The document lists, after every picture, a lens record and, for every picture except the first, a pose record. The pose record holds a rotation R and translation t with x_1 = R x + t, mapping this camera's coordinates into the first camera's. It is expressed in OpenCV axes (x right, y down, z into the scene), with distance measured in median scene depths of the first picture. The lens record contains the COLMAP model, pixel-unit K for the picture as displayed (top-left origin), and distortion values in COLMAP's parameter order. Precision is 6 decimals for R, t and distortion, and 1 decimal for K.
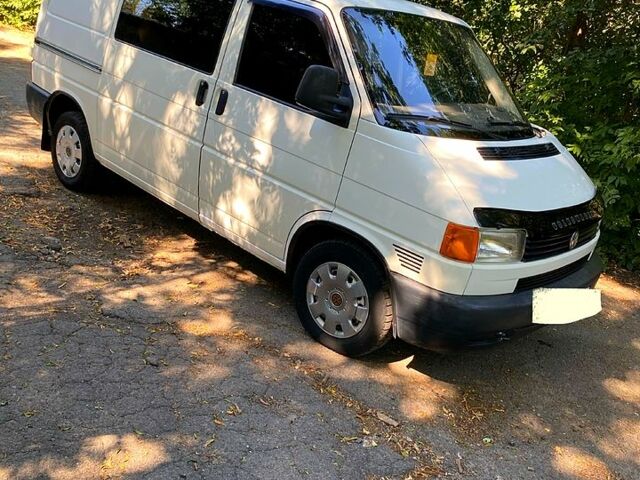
lens RADIAL K [[644.4, 0, 320.0], [0, 644.4, 240.0], [0, 0, 1]] dist [0.151433, -0.435887]
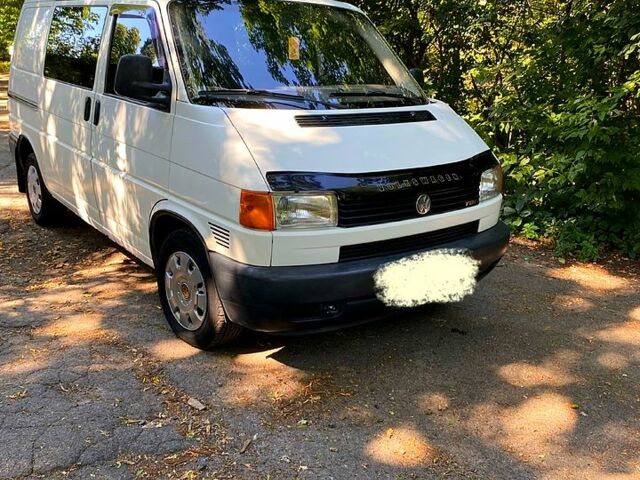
lens RADIAL K [[644.4, 0, 320.0], [0, 644.4, 240.0], [0, 0, 1]] dist [0.151433, -0.435887]
pose [[0.974988, -0.093248, -0.201748, 0.437549], [0.076295, 0.992992, -0.090251, 0.124068], [0.208750, 0.072602, 0.975270, 0.090836]]
